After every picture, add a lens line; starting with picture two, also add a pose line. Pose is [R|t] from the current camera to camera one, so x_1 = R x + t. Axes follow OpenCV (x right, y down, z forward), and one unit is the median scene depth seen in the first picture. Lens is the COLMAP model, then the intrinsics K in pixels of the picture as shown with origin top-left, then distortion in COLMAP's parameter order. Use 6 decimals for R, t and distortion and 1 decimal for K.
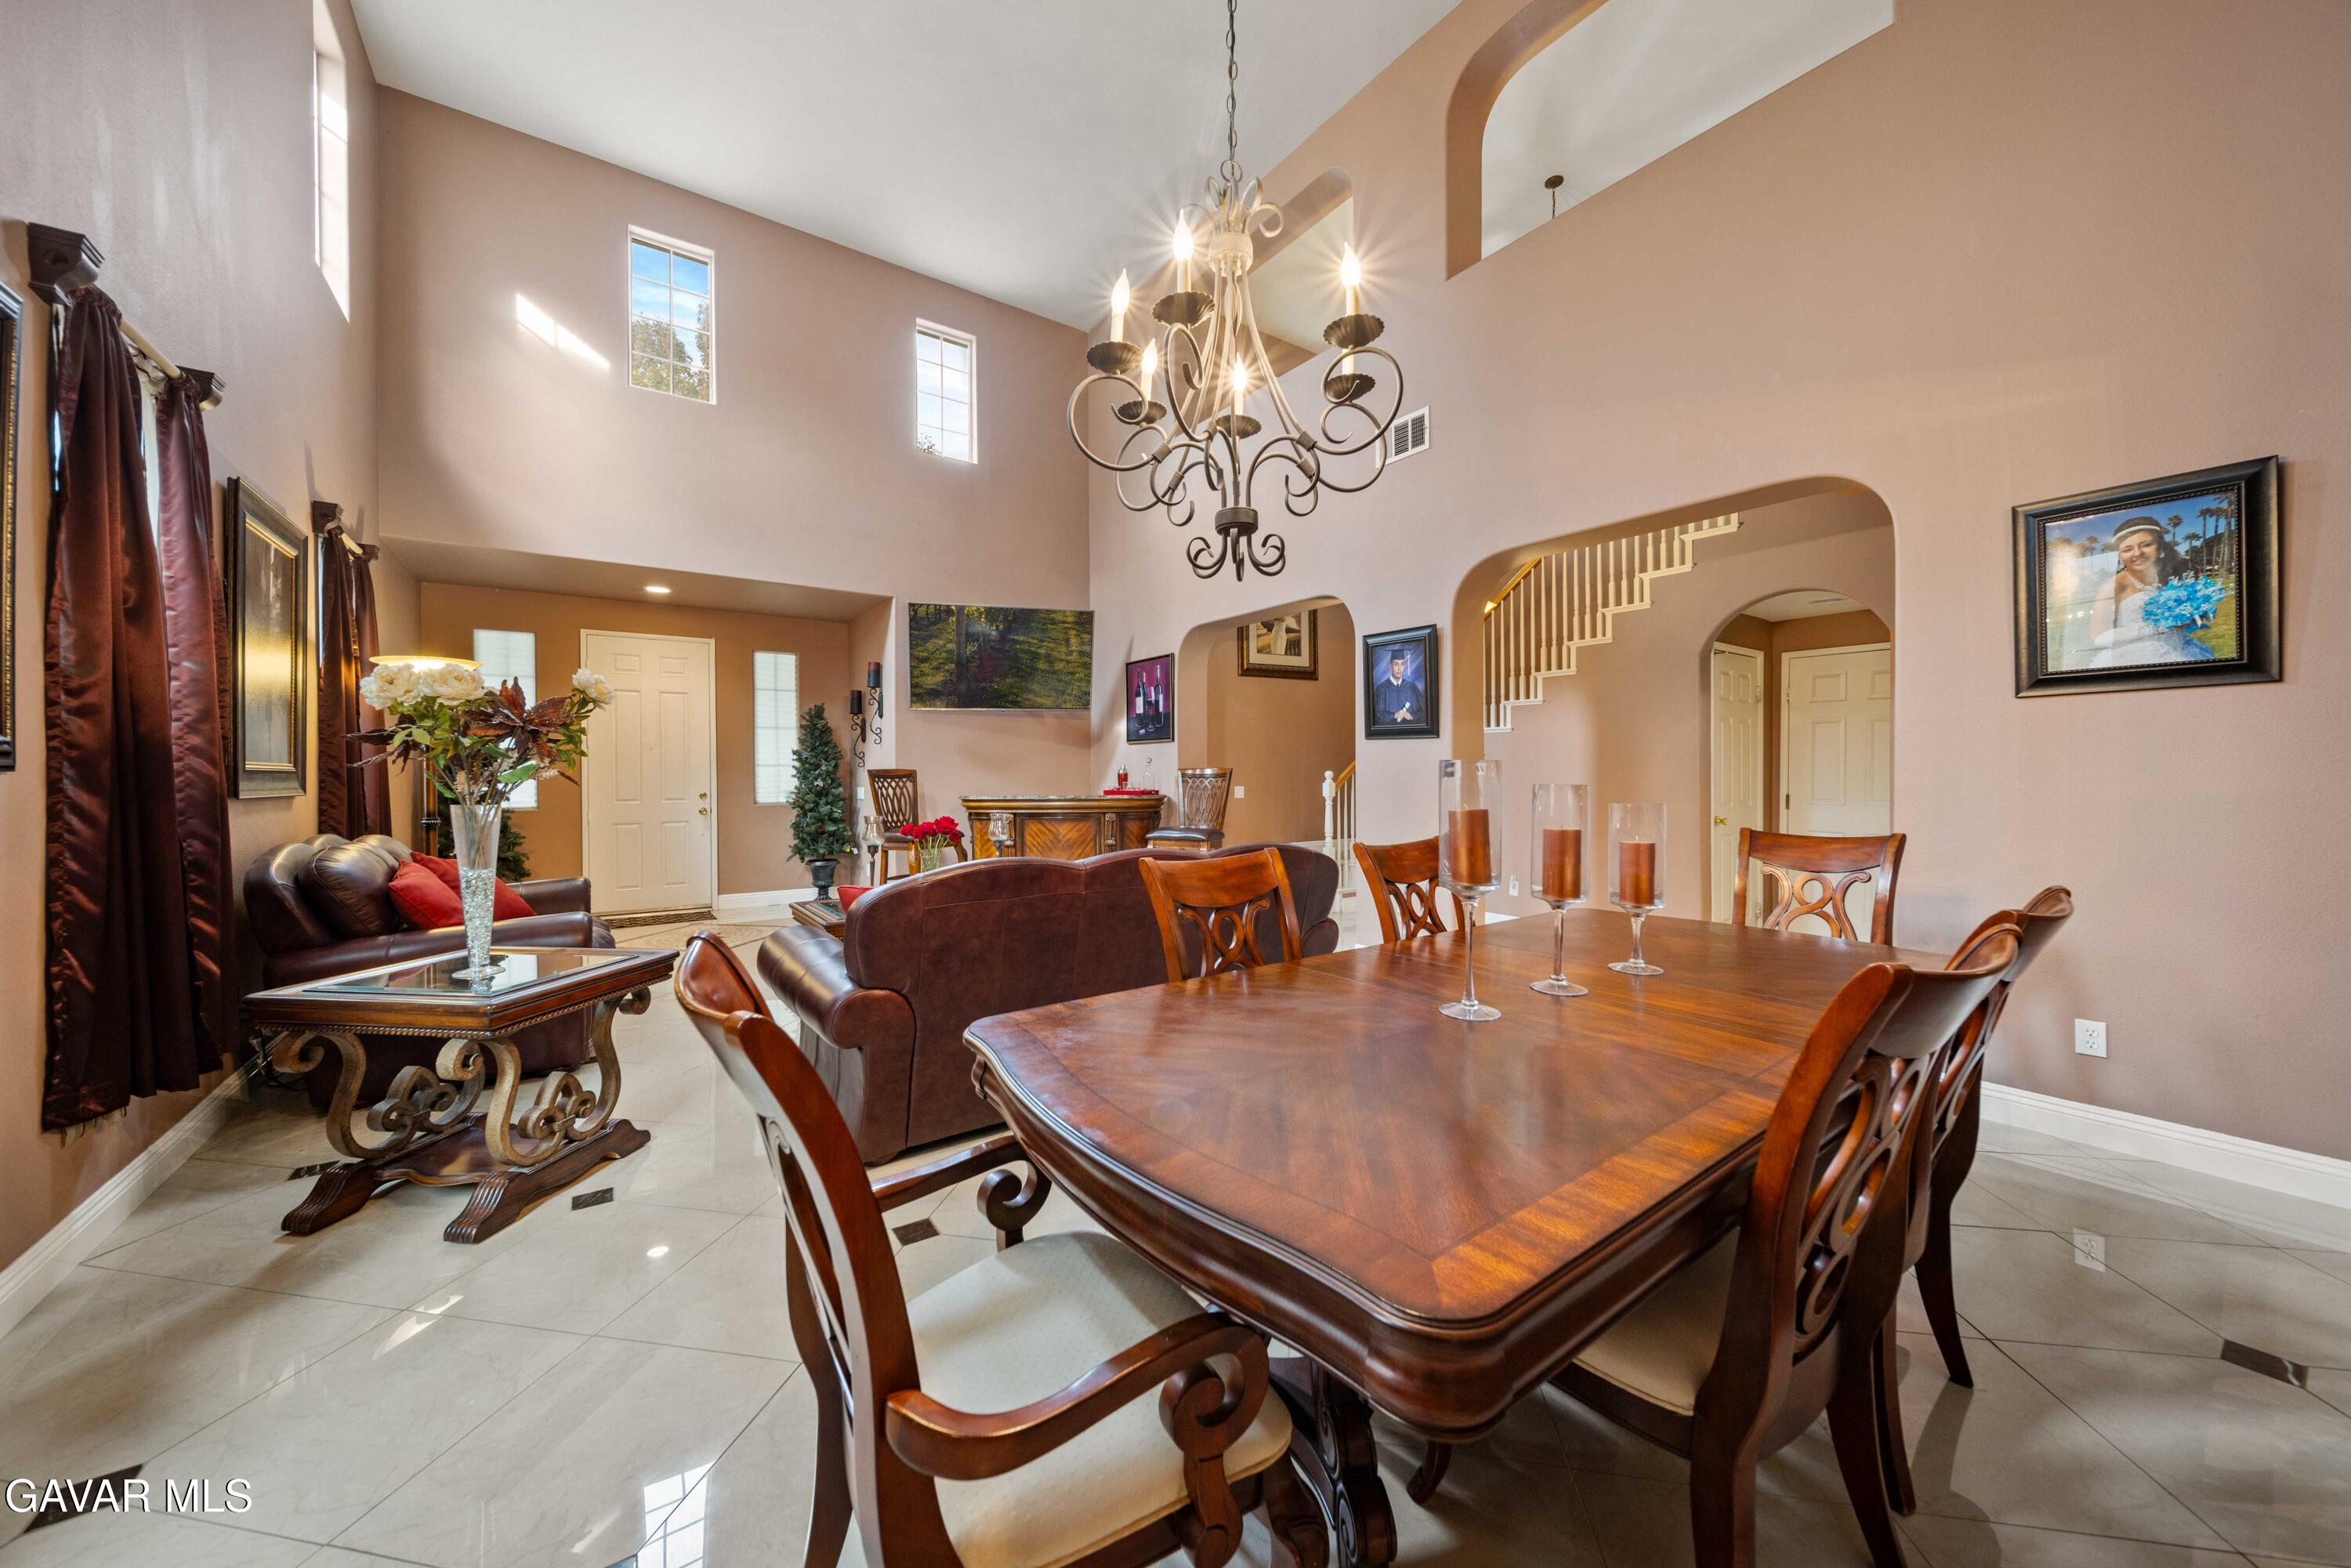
lens RADIAL K [[824.5, 0, 1180.9], [0, 824.5, 773.0], [0, 0, 1]] dist [-0.000133, -0.001125]
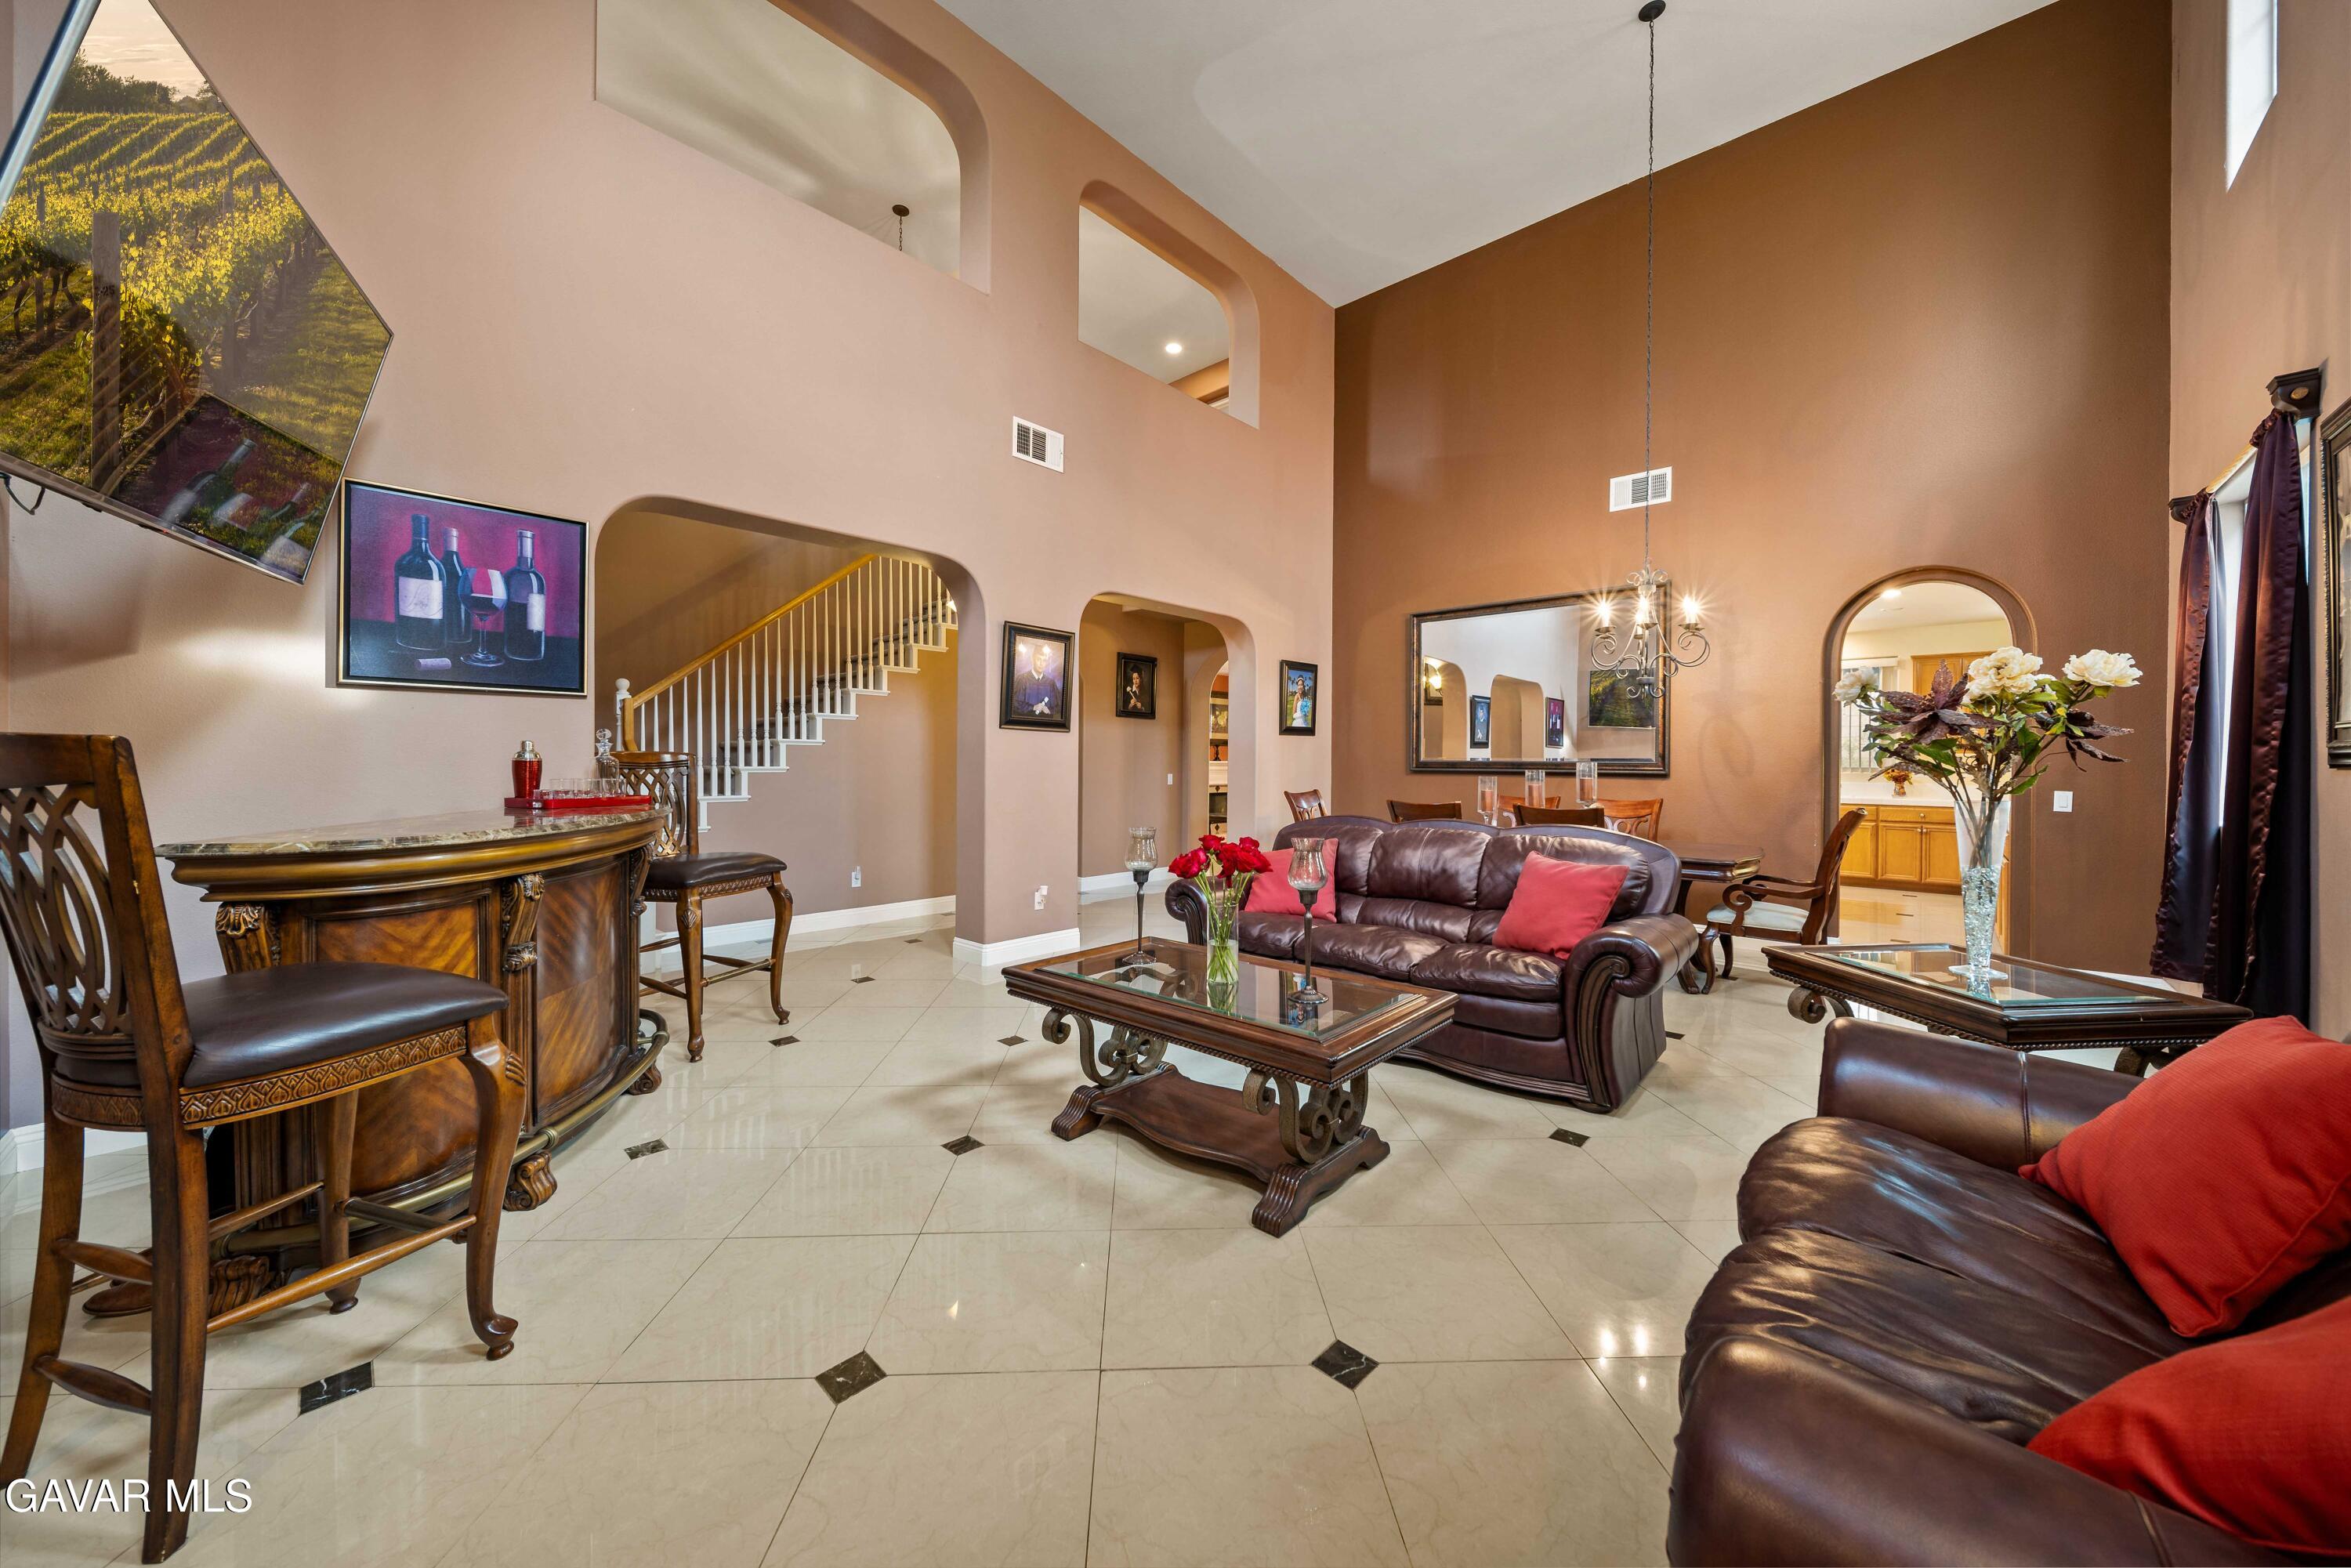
lens RADIAL K [[824.5, 0, 1178.2], [0, 824.5, 773.3], [0, 0, 1]] dist [-0.000133, -0.001125]
pose [[-0.214706, -0.010267, 0.976625, -1.220520], [-0.002814, 0.999947, 0.009893, 0.003404], [-0.976675, -0.000624, -0.214724, 1.610481]]
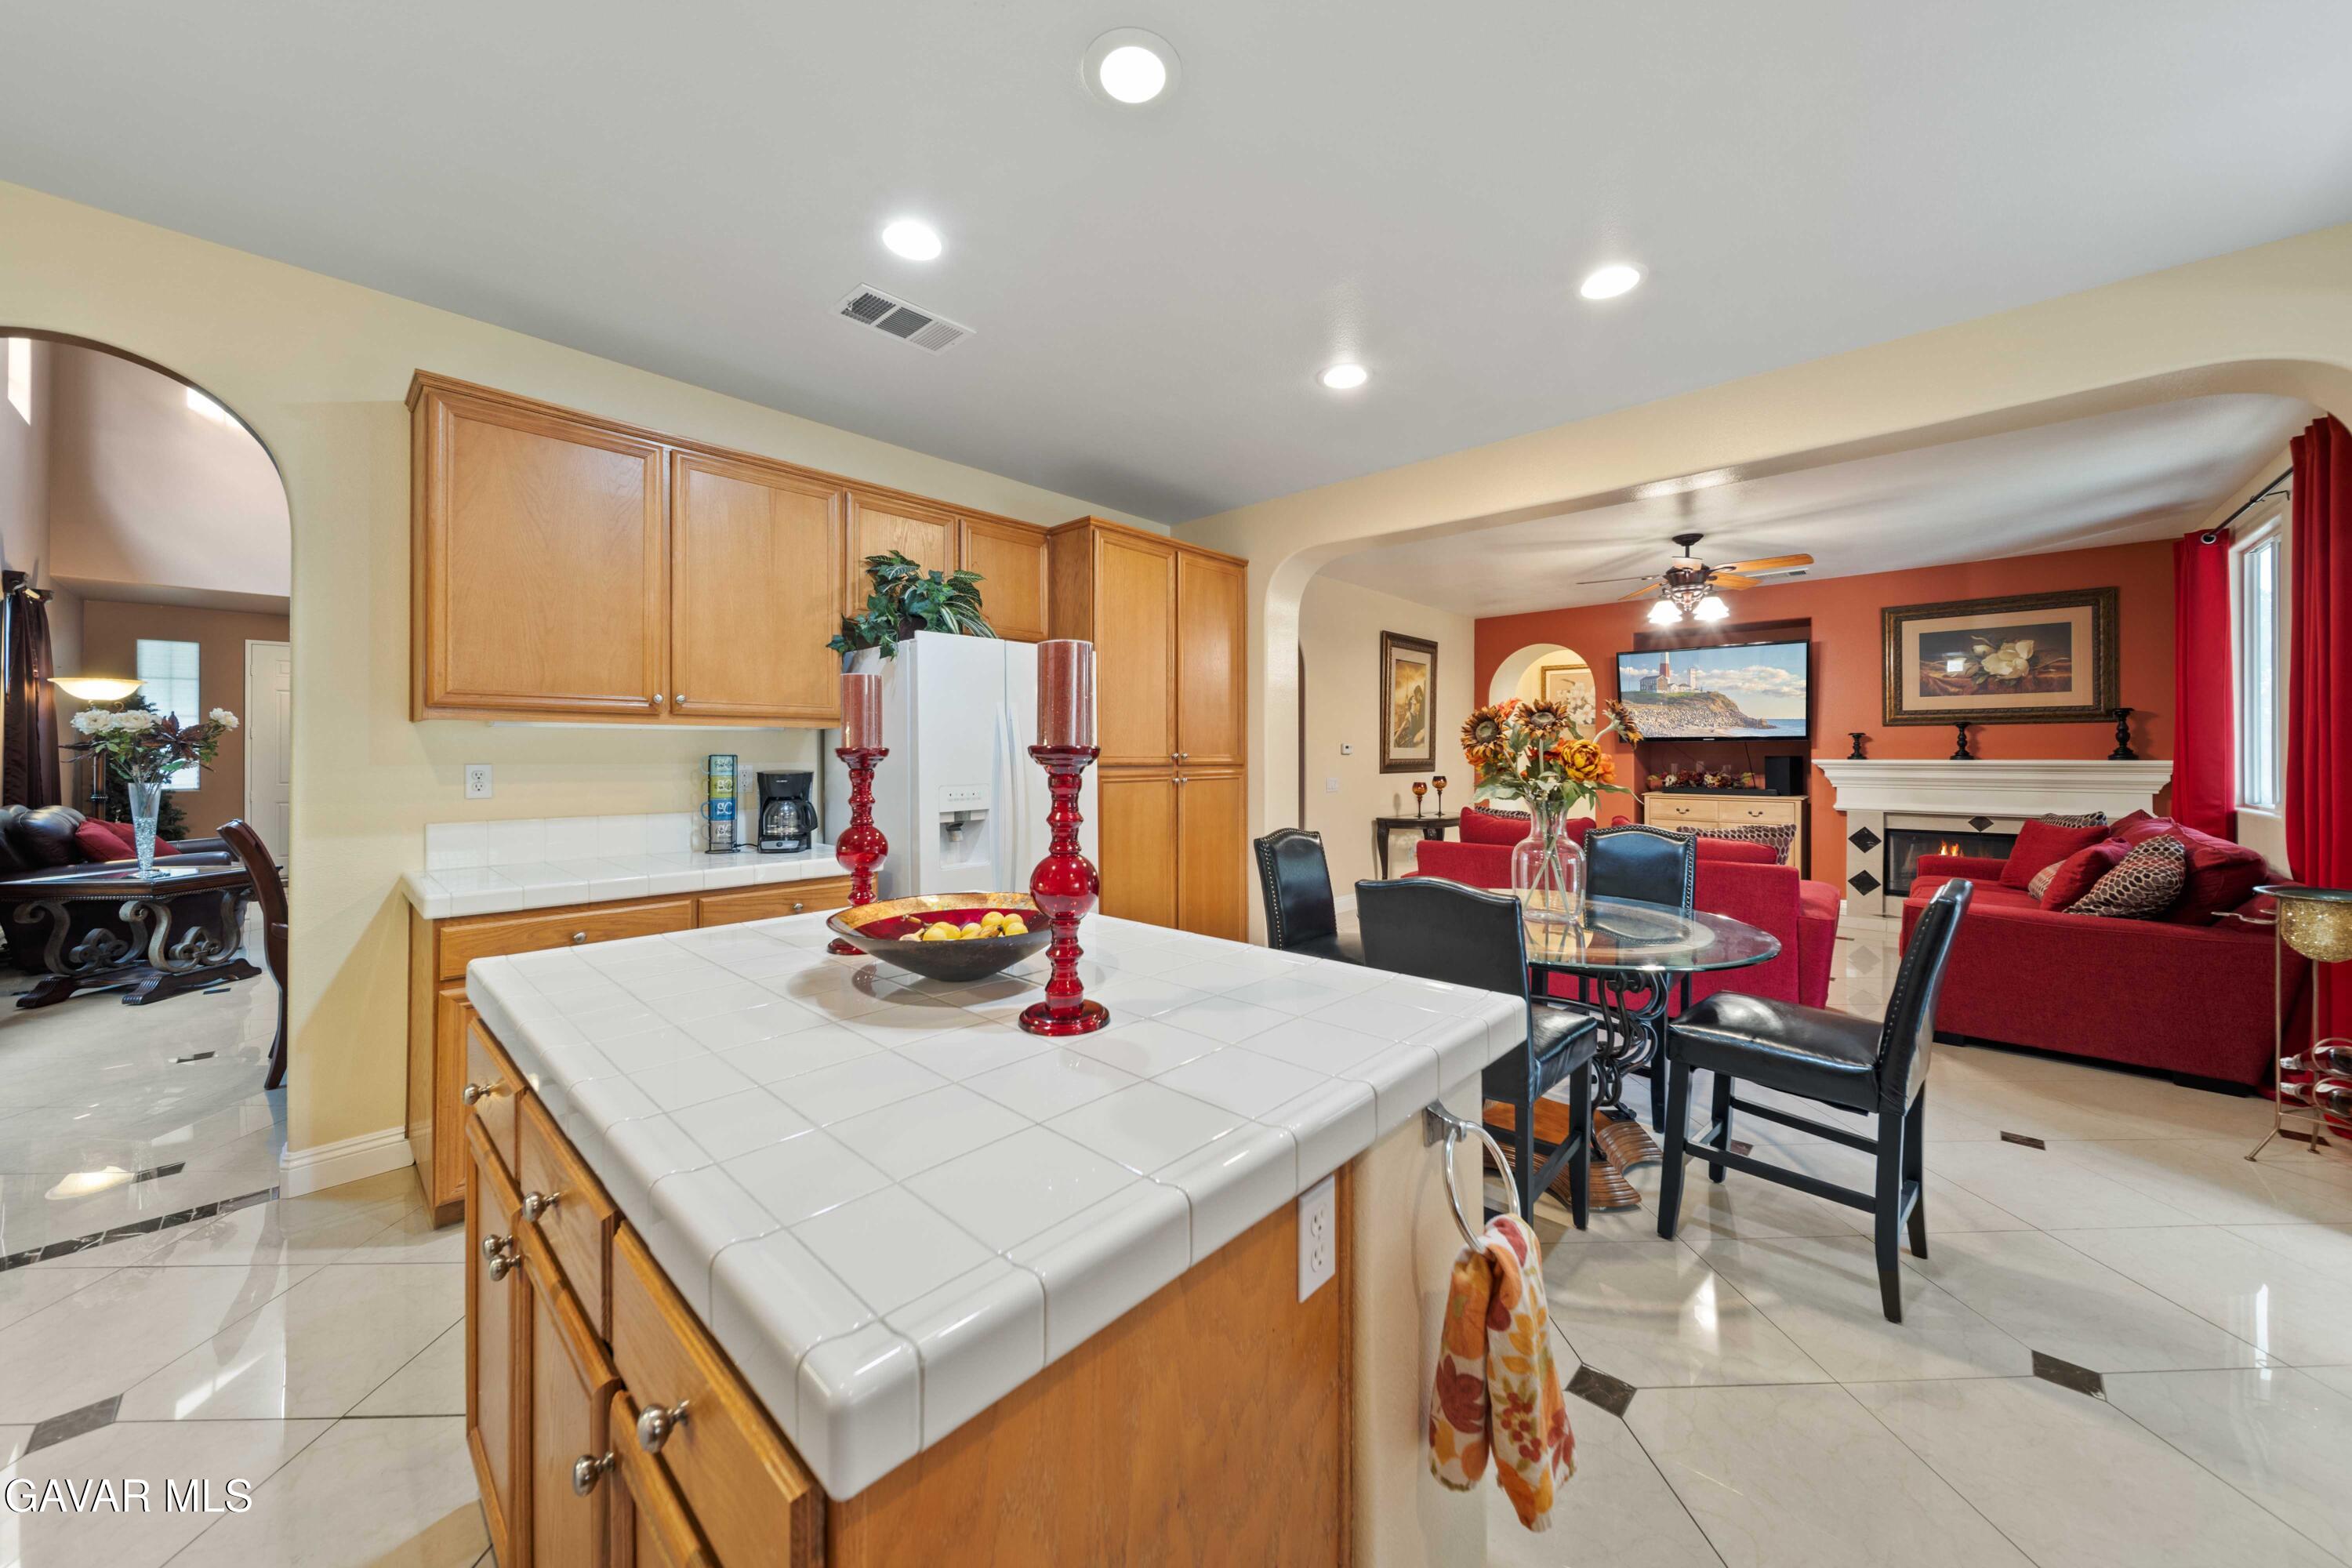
lens RADIAL K [[824.8, 0, 1183.2], [0, 824.8, 746.8], [0, 0, 1]] dist [-0.000133, -0.001125]
pose [[0.979574, 0.007441, 0.200945, 0.808431], [-0.005081, 0.999912, -0.012260, -0.024319], [-0.201019, 0.010989, 0.979526, -0.977438]]
